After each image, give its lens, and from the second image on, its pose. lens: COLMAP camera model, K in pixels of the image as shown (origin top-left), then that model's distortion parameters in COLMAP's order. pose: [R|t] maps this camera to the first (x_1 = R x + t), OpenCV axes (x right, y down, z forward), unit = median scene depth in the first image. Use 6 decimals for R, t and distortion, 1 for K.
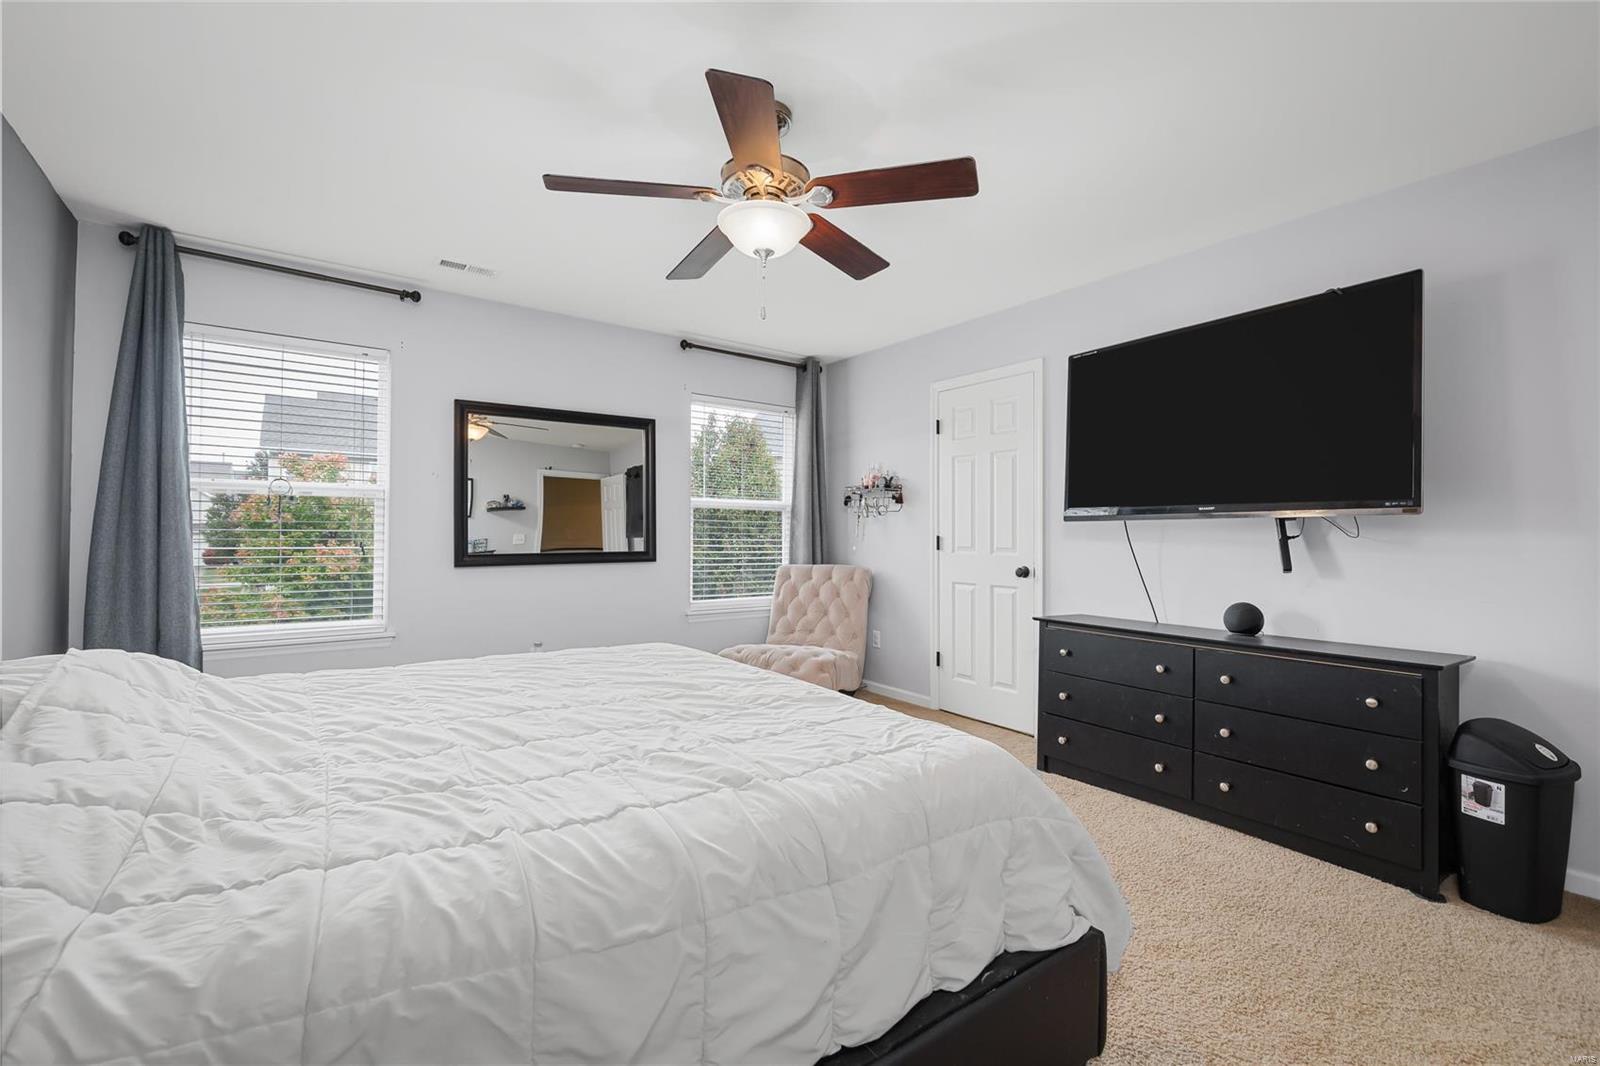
lens RADIAL K [[698.2, 0, 805.1], [0, 698.2, 519.5], [0, 0, 1]] dist [-0.001301, -0.000246]
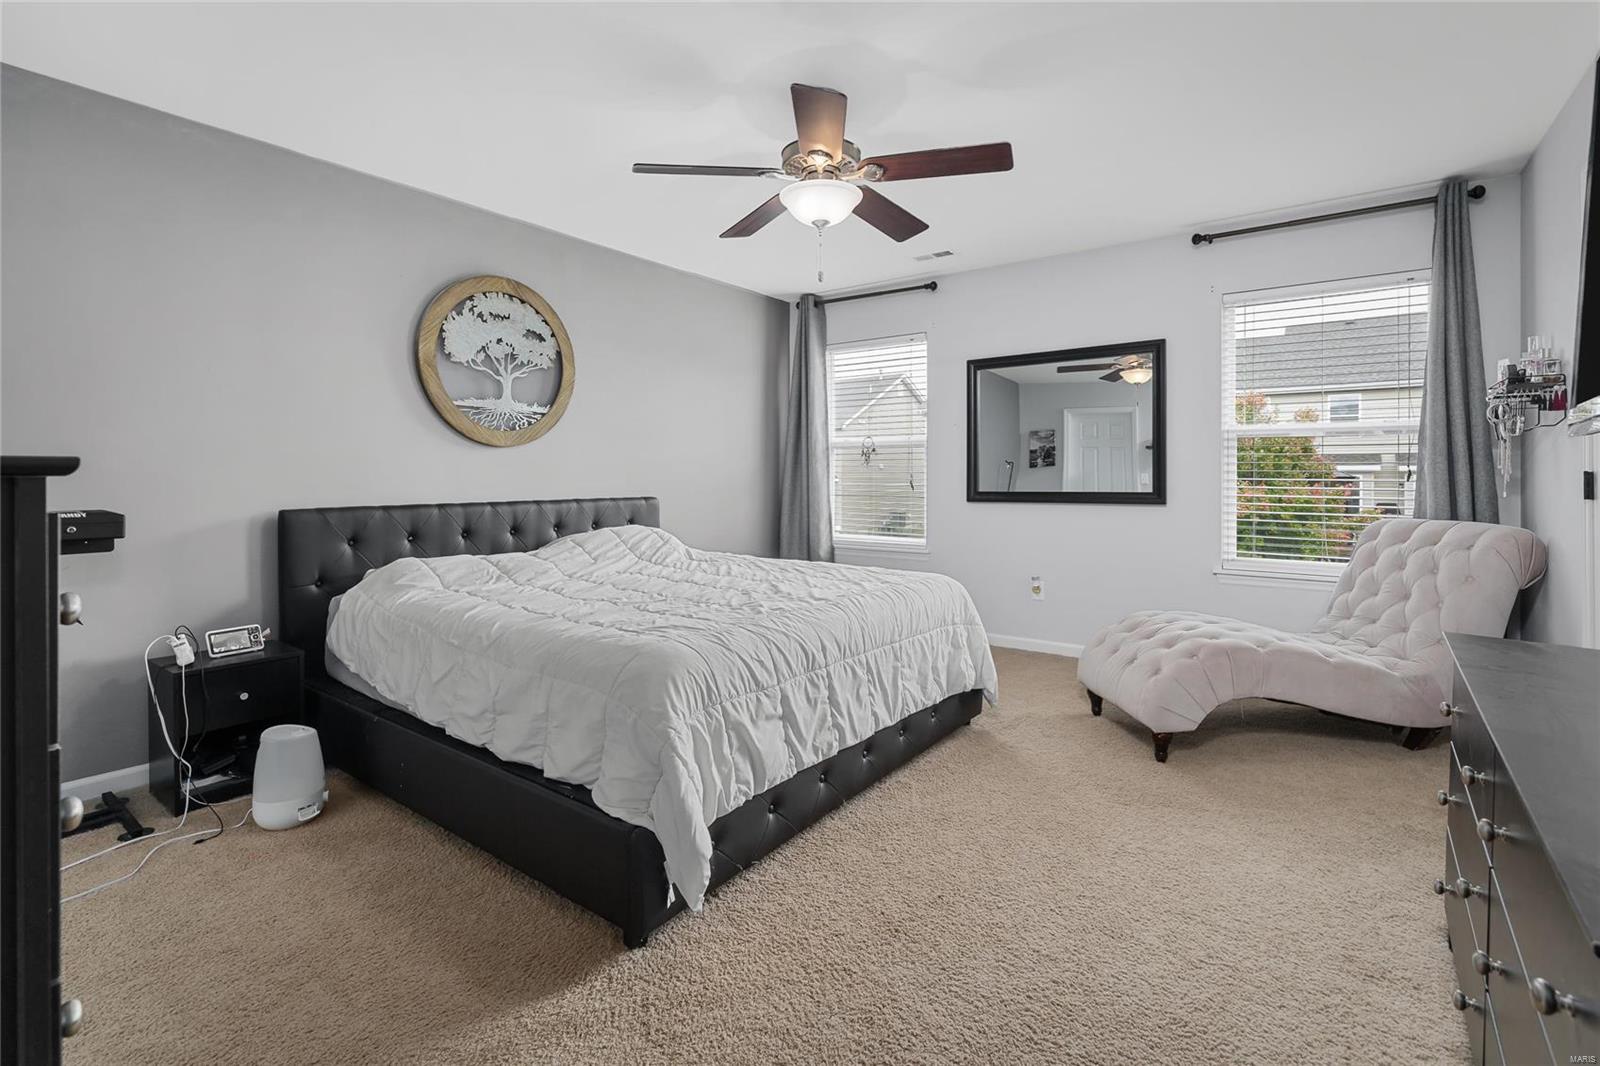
lens RADIAL K [[746.3, 0, 803.0], [0, 746.3, 502.6], [0, 0, 1]] dist [-0.000085, -0.000110]
pose [[0.294042, 0.028828, -0.955358, 0.665785], [0.025957, 0.998936, 0.038132, 0.013323], [0.955440, -0.036011, 0.292981, 0.371840]]
